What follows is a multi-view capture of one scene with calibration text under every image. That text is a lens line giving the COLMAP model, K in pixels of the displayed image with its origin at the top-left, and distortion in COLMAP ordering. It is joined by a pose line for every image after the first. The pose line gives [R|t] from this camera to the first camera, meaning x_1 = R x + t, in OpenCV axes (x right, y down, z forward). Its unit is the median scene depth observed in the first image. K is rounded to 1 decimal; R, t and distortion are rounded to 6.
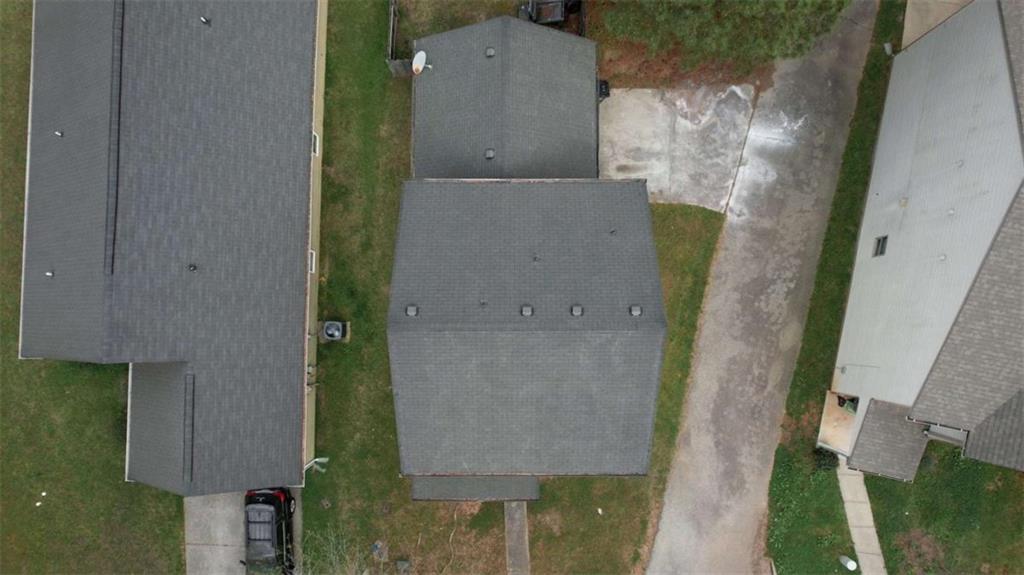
lens RADIAL K [[638.3, 0, 512.0], [0, 638.3, 287.5], [0, 0, 1]] dist [-0.053828, 0.001075]
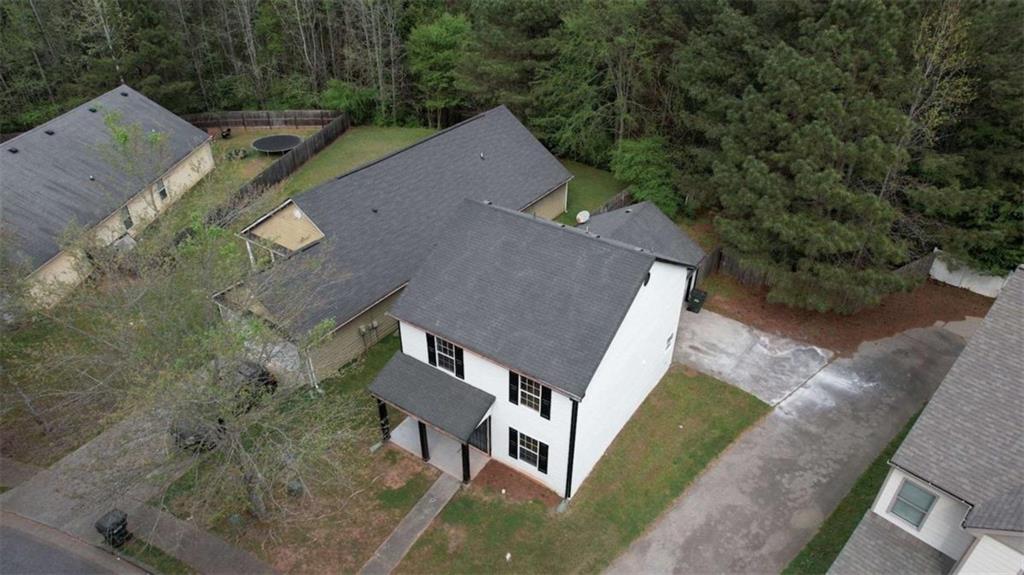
lens RADIAL K [[638.3, 0, 512.0], [0, 638.3, 287.5], [0, 0, 1]] dist [-0.053828, 0.001075]
pose [[0.825173, 0.316576, -0.467835, 0.409912], [-0.564447, 0.494535, -0.660935, 0.710158], [0.022124, 0.809453, 0.586767, 0.240954]]
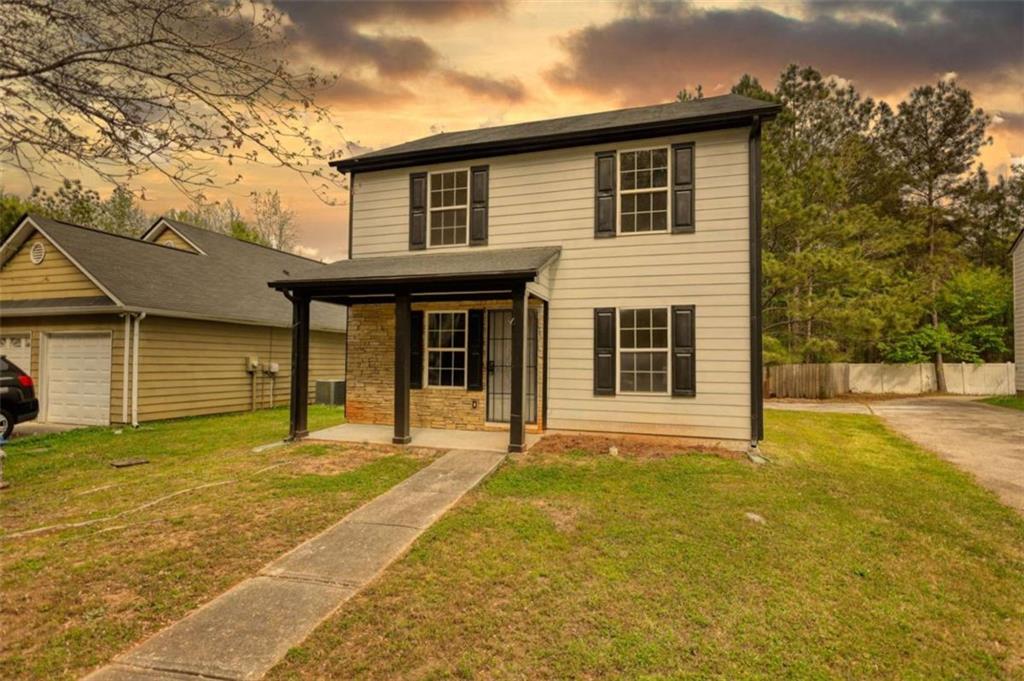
lens RADIAL K [[481.4, 0, 512.0], [0, 481.4, 340.5], [0, 0, 1]] dist [-0.001305, -0.000301]
pose [[0.952677, 0.003794, -0.303962, 0.104980], [-0.303985, 0.014625, -0.952565, 0.551949], [0.000832, 0.999886, 0.015086, 0.920928]]
